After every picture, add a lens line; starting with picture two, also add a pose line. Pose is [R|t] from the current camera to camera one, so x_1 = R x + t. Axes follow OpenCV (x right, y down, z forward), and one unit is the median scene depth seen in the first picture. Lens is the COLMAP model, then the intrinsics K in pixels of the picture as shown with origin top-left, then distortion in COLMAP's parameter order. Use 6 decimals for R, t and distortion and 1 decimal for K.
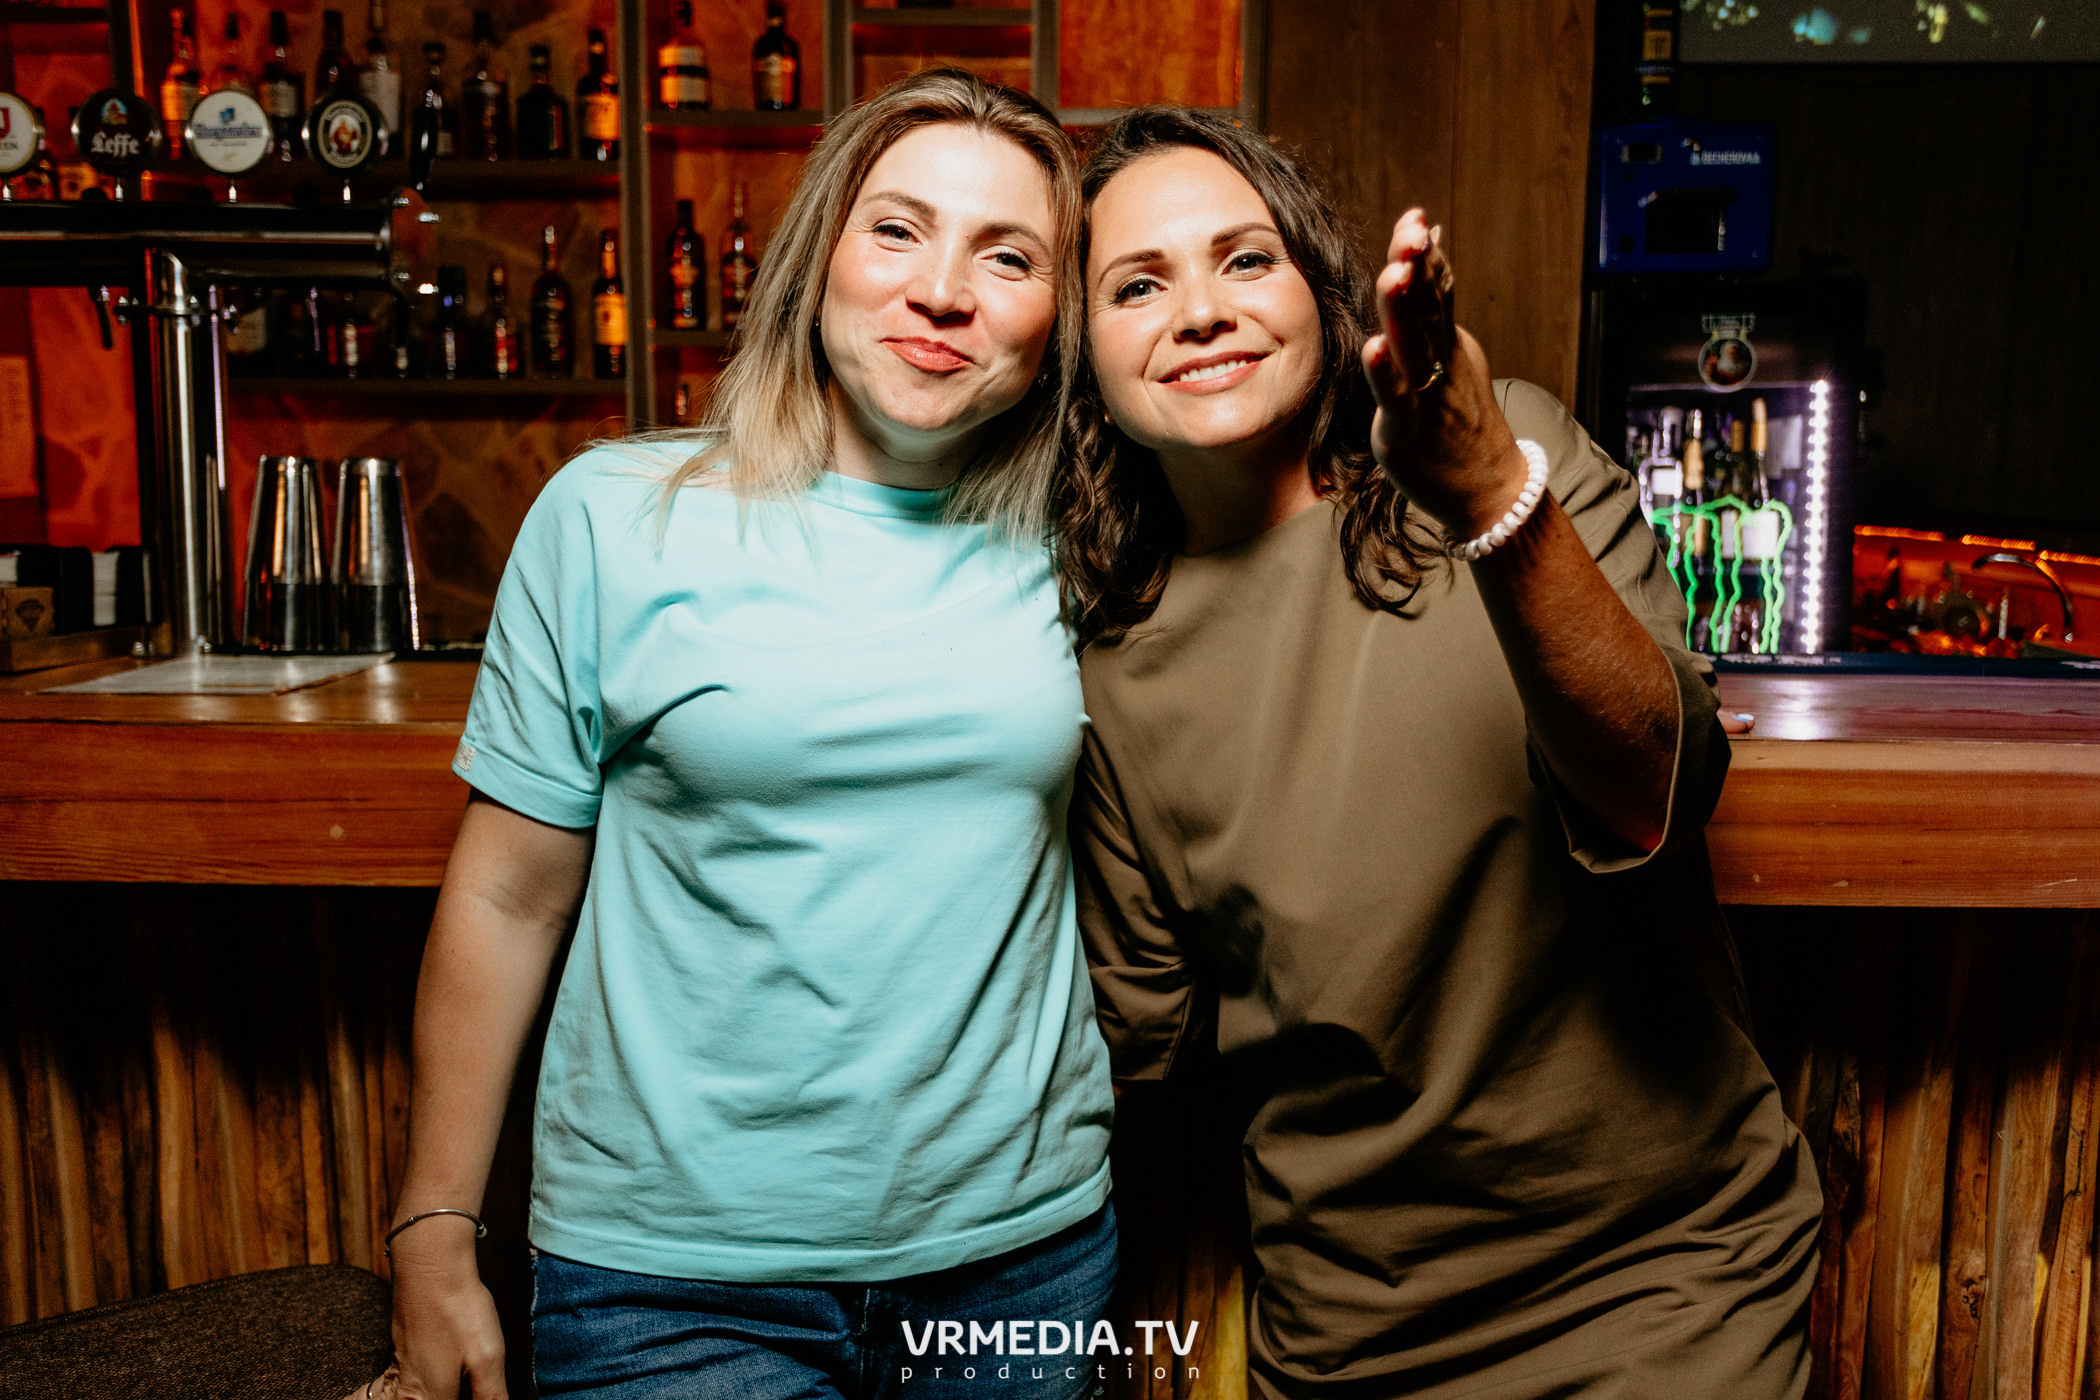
lens RADIAL K [[1744.4, 0, 1050.0], [0, 1744.4, 700.0], [0, 0, 1]] dist [0.008304, -0.001533]
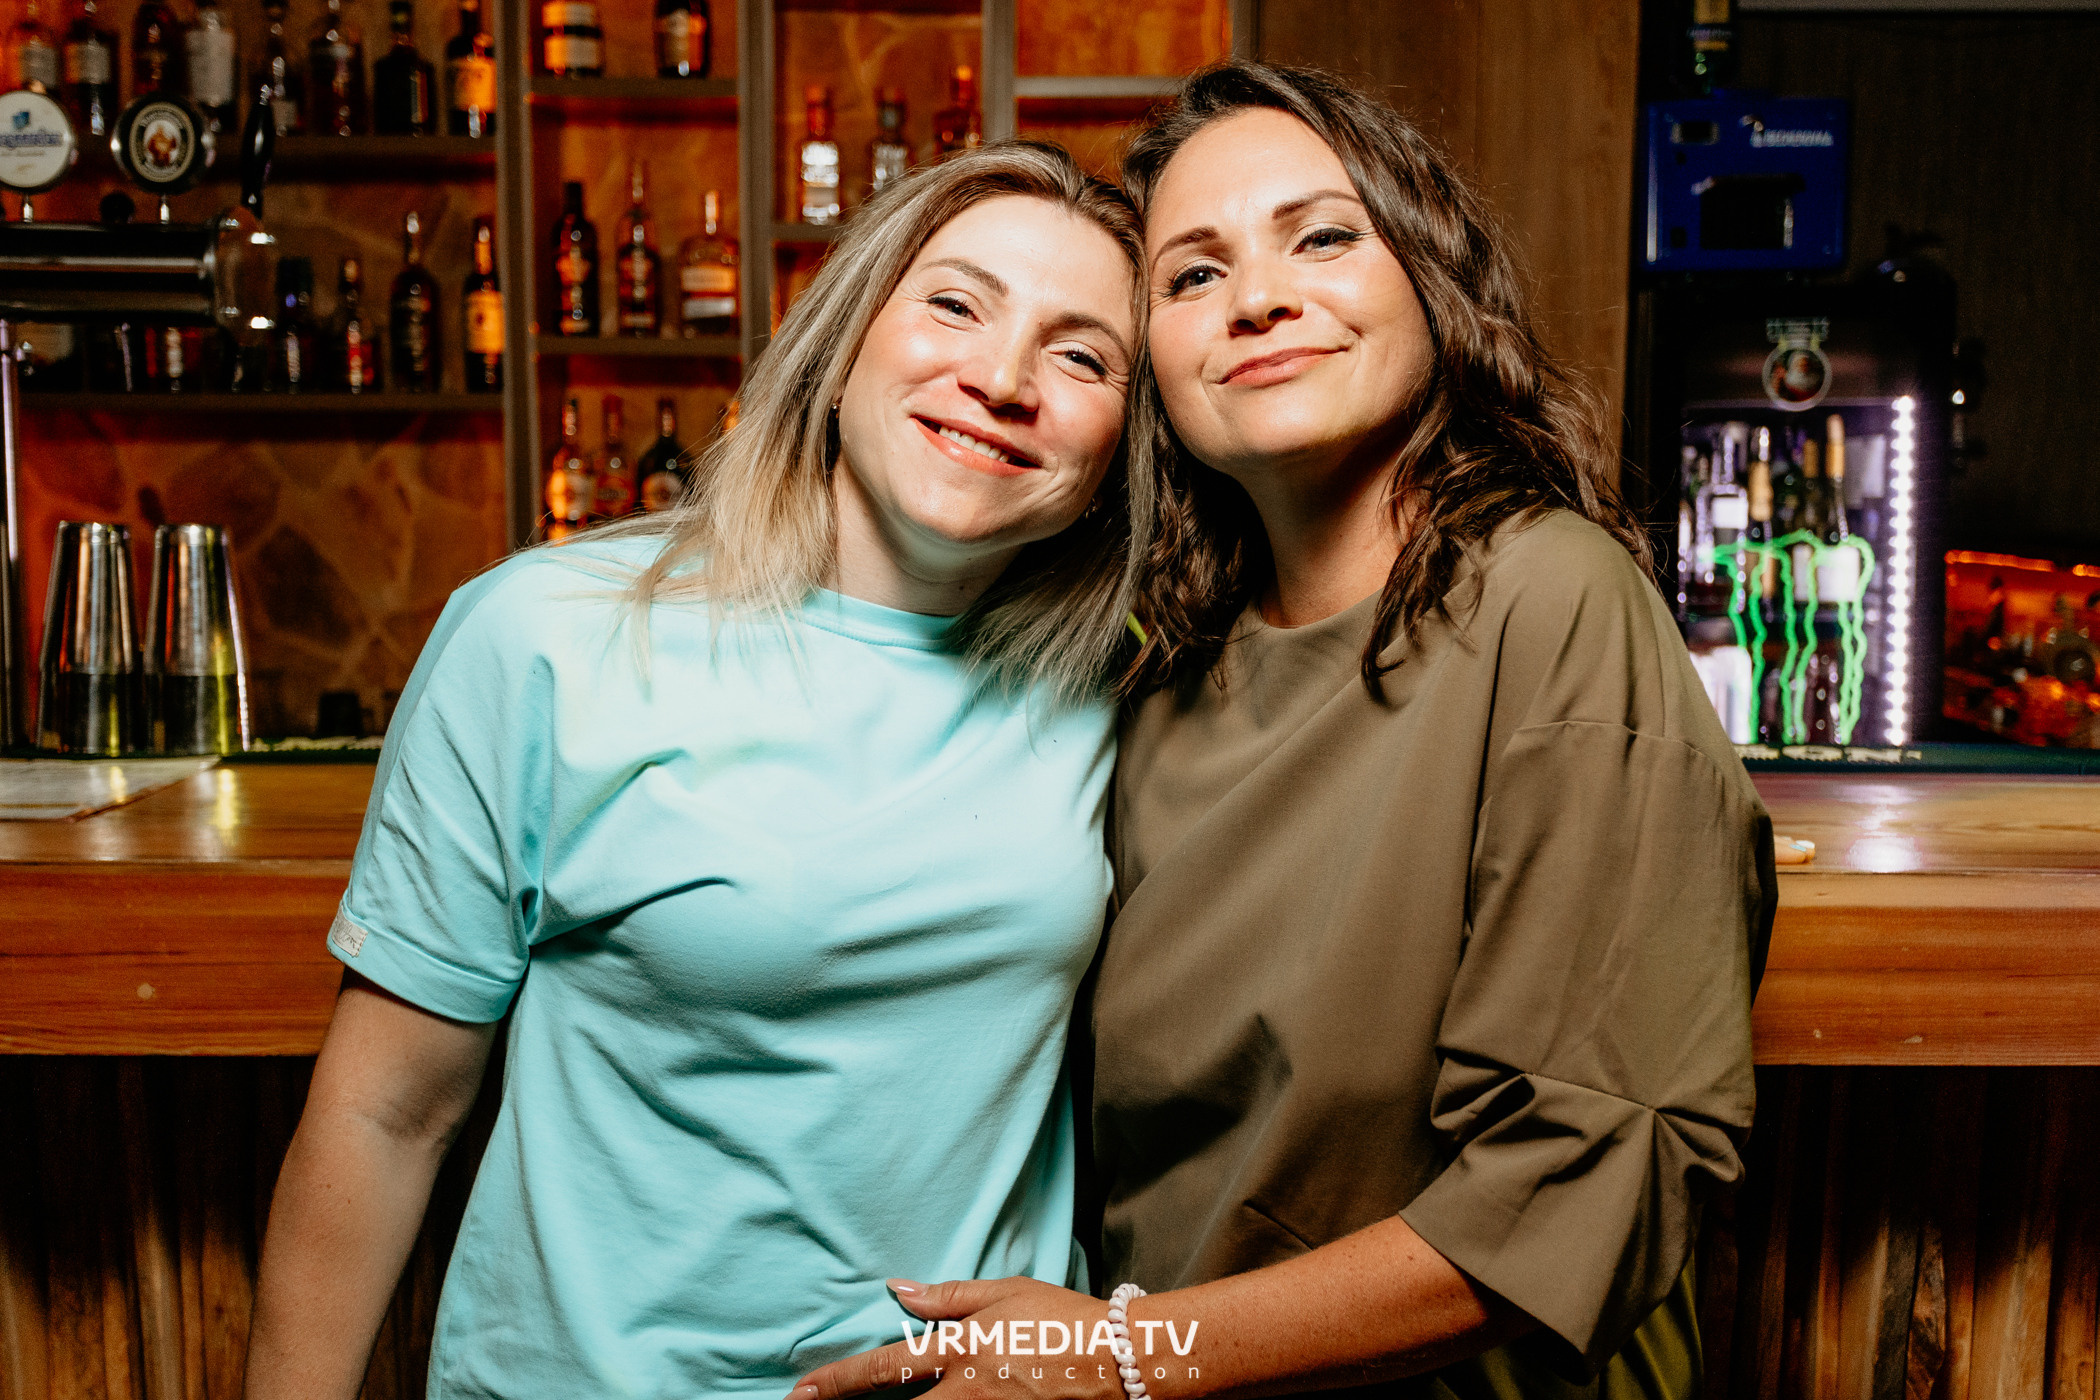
lens RADIAL K [[2075.4, 0, 1073.7], [0, 2075.4, 693.1], [0, 0, 1]] dist [0.000322, 0.009272]
pose [[0.999635, -0.004381, 0.026672, 0.004920], [0.004898, 0.999800, -0.019366, -0.018890], [-0.026582, 0.019489, 0.999457, -0.005463]]
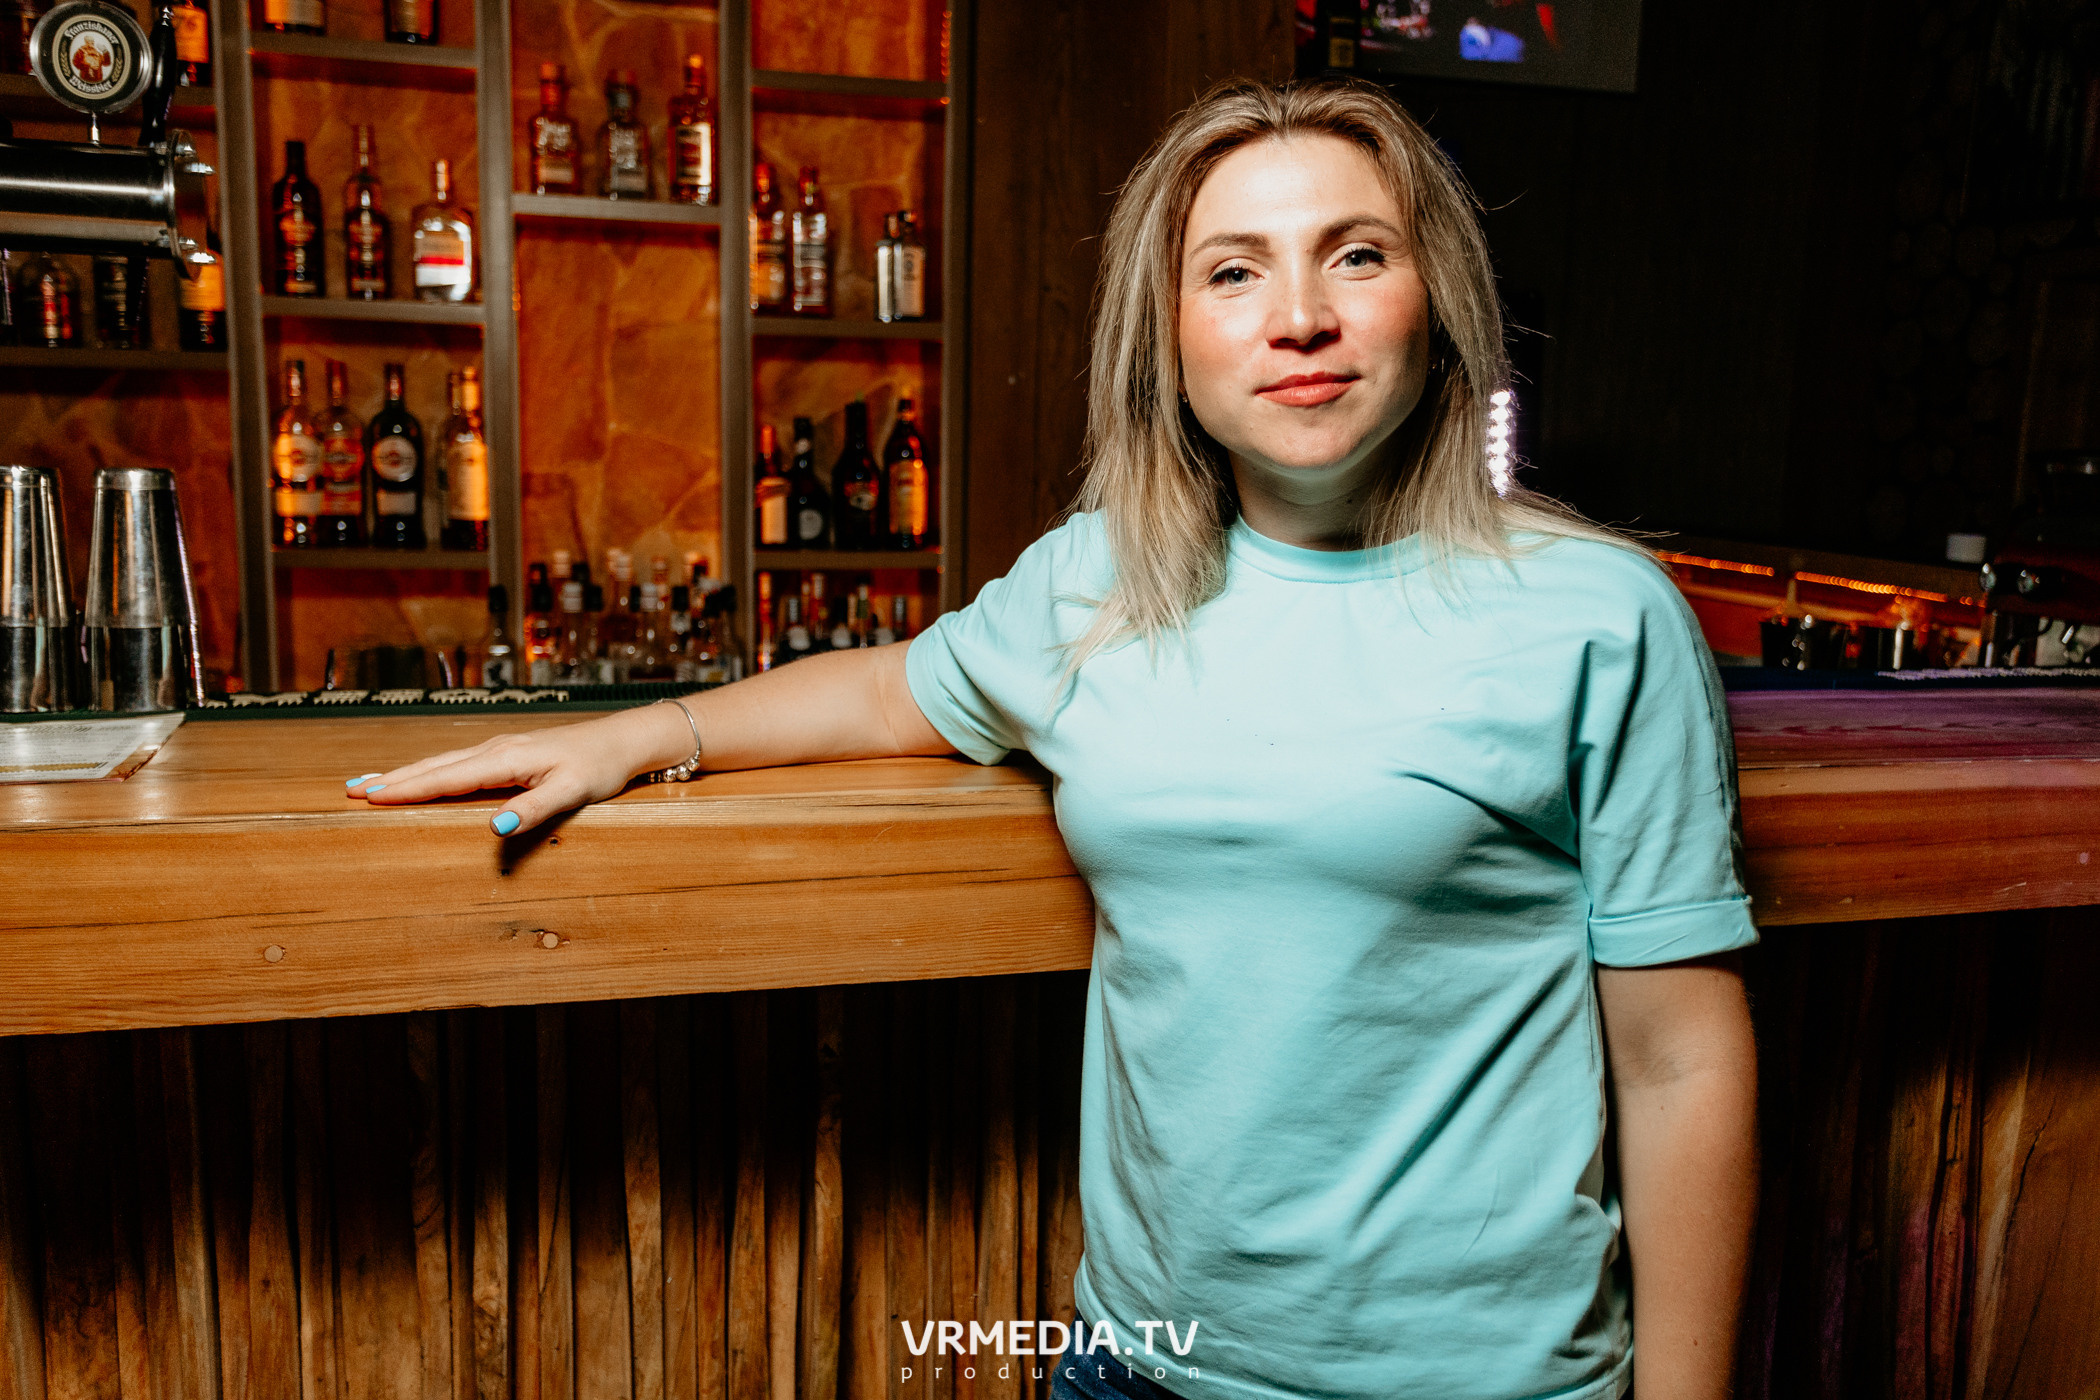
lens RADIAL K [[1829.9, 0, 1114.7], [0, 1829.9, 716.2], [0, 0, 1]] dist [0.012939, -0.002571]
pose [[0.949140, -0.031663, 0.313259, -0.123484], [0.027303, 0.999460, 0.018296, -0.015347], [-0.313669, -0.008812, 0.949492, 0.034246]]
